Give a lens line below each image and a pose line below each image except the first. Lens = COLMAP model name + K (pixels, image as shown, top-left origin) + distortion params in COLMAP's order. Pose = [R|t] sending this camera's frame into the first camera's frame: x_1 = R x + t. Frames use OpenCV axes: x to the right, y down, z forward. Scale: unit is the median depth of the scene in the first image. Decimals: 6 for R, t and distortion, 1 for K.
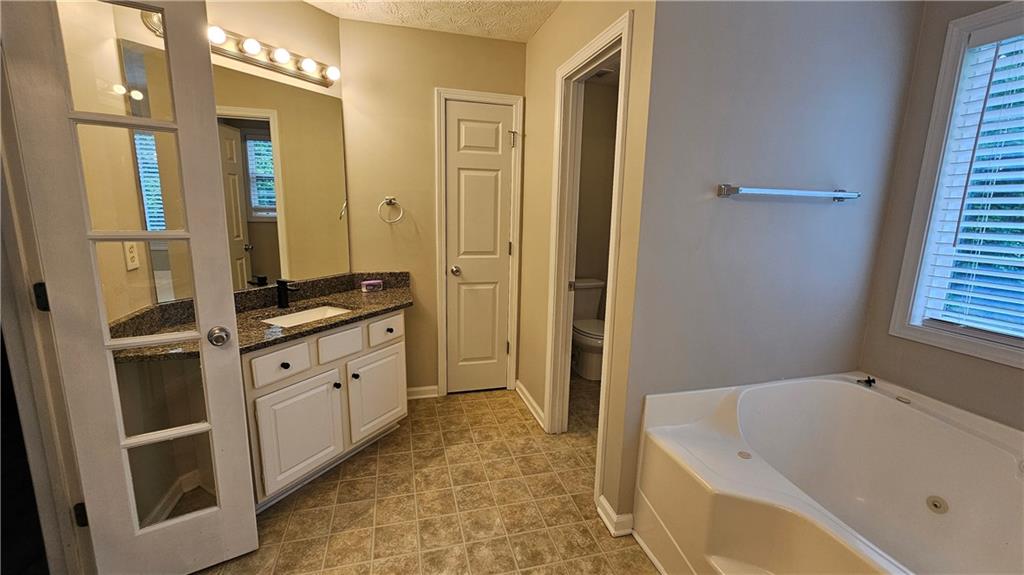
lens RADIAL K [[419.1, 0, 510.4], [0, 419.1, 284.8], [0, 0, 1]] dist [0.001317, -0.000003]
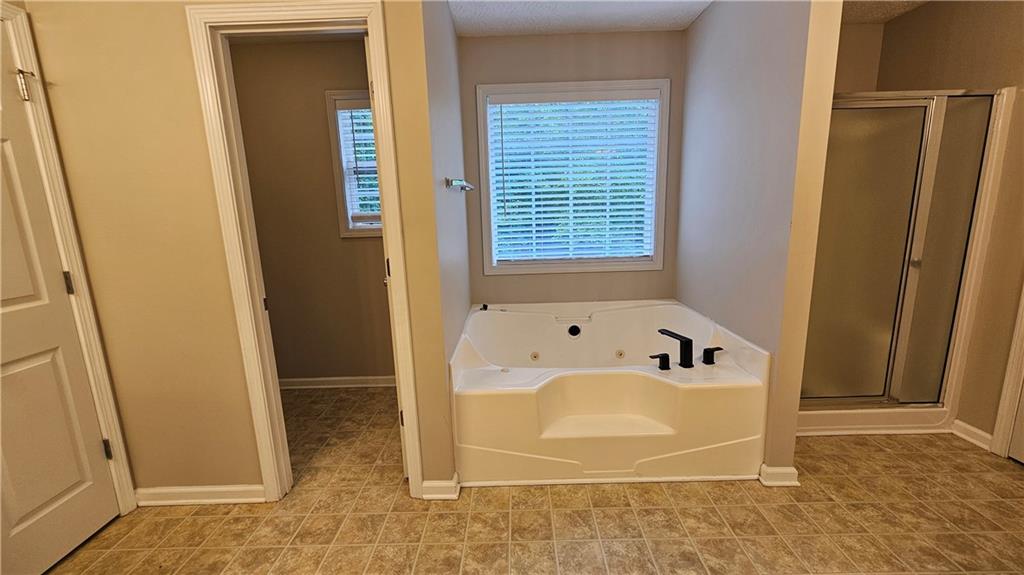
lens RADIAL K [[429.6, 0, 514.0], [0, 429.6, 276.4], [0, 0, 1]] dist [0.020990, -0.000234]
pose [[0.281445, -0.196966, 0.939145, -0.525354], [0.207155, 0.968100, 0.140958, -0.072726], [-0.936950, 0.154877, 0.313269, 0.334136]]
